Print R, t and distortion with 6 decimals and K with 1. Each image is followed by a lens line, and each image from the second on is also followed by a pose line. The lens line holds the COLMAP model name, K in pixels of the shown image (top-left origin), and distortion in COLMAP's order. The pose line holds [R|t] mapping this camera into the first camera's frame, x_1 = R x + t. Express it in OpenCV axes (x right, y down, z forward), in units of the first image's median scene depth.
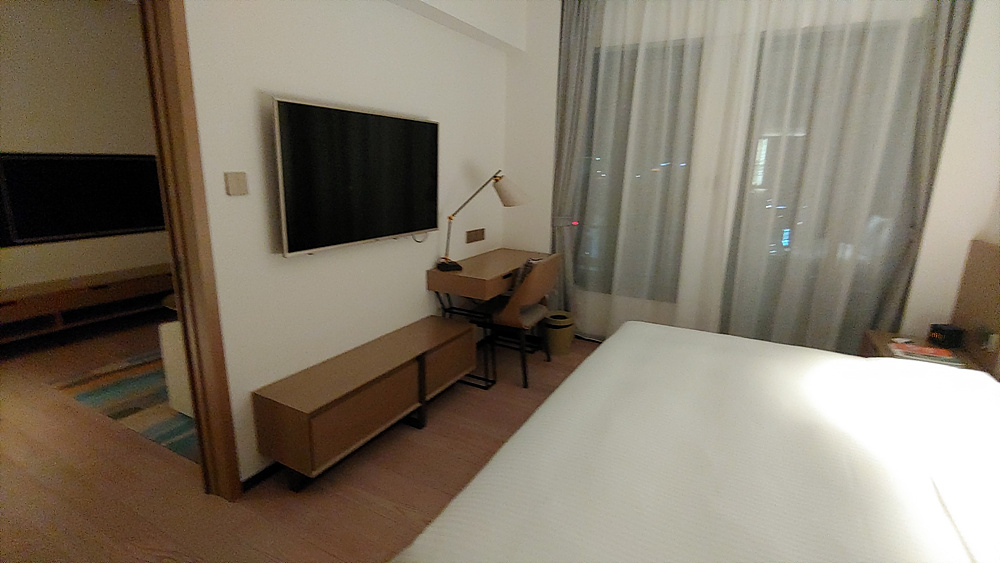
lens RADIAL K [[478.1, 0, 502.1], [0, 478.1, 284.9], [0, 0, 1]] dist [-0.016393, -0.002358]
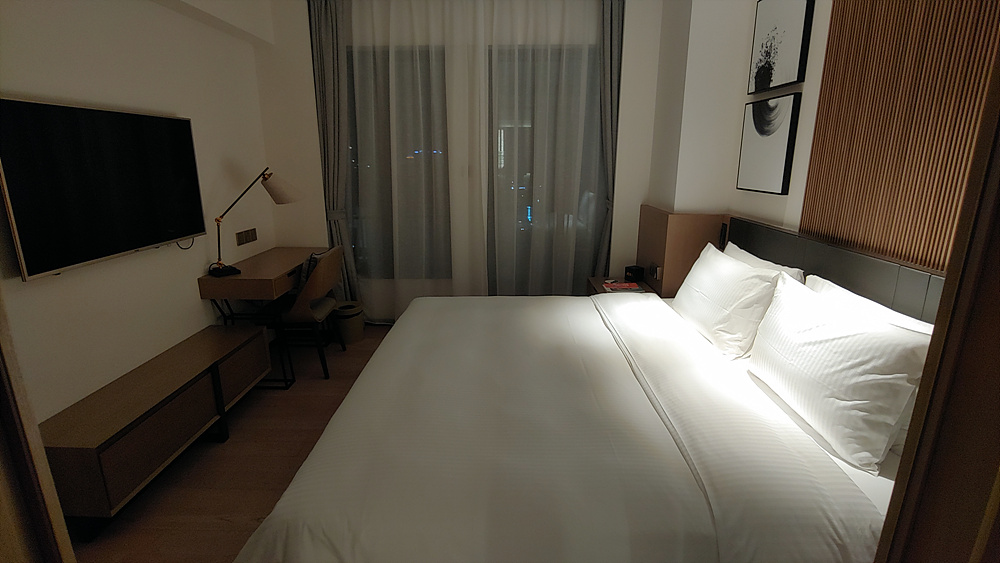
lens RADIAL K [[478.1, 0, 502.0], [0, 478.1, 290.8], [0, 0, 1]] dist [-0.016393, -0.002358]
pose [[0.883919, -0.146203, 0.444199, -0.049559], [0.131062, 0.989254, 0.064799, 0.011155], [-0.448899, 0.000940, 0.893582, -0.092269]]
